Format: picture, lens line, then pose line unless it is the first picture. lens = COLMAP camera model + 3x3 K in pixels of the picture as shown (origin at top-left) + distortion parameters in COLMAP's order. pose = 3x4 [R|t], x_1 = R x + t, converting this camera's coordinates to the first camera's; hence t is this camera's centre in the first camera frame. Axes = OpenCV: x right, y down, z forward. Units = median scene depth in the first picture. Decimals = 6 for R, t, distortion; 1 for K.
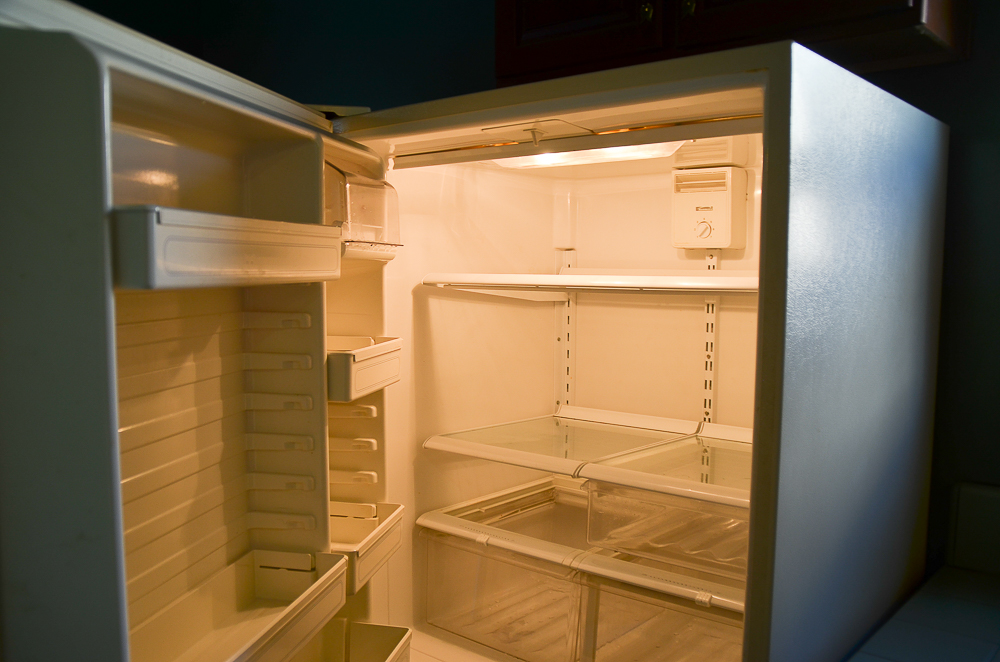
lens RADIAL K [[914.6, 0, 497.1], [0, 914.6, 337.4], [0, 0, 1]] dist [-0.082646, 0.038171]
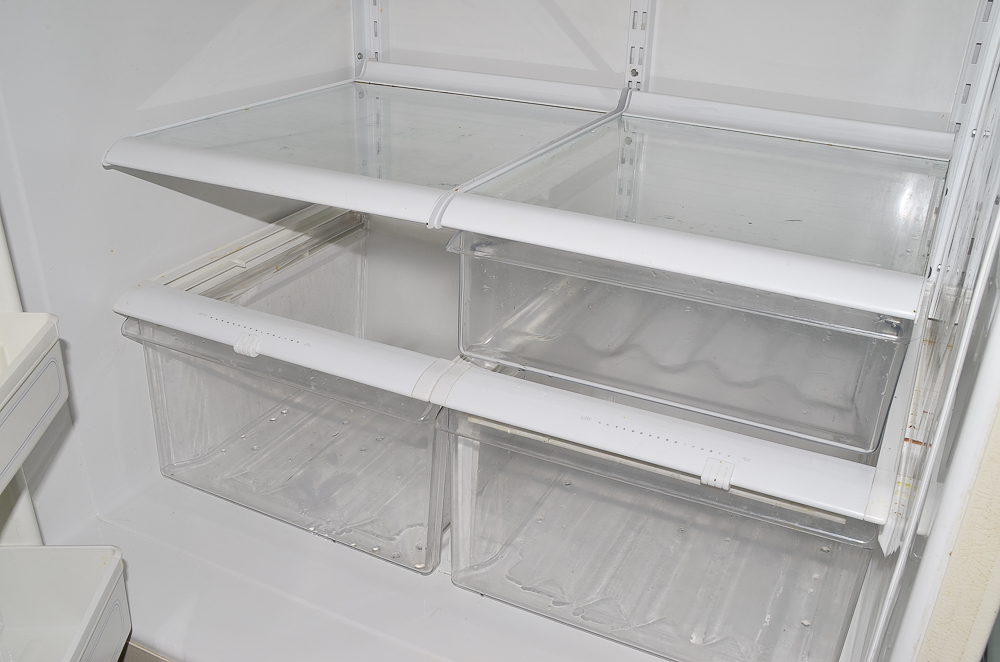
lens RADIAL K [[936.3, 0, 500.8], [0, 936.3, 353.2], [0, 0, 1]] dist [-0.047673, 0.000000]
pose [[0.970459, -0.093128, 0.222570, 0.007010], [0.001047, 0.924119, 0.382103, 0.027064], [-0.241265, -0.370582, 0.896917, 0.507501]]
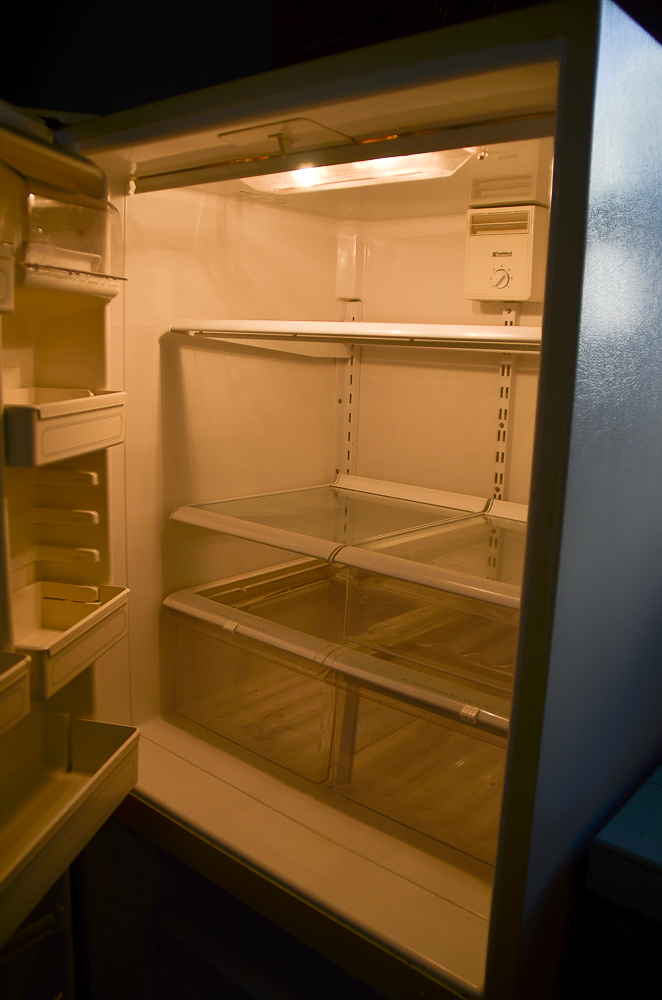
lens RADIAL K [[841.3, 0, 360.3], [0, 841.3, 478.6], [0, 0, 1]] dist [-0.130829, 0.115455]
pose [[0.999317, 0.027701, 0.024453, 0.088837], [-0.029771, 0.995602, 0.088831, 0.005174], [-0.021885, -0.089498, 0.995747, 0.219806]]
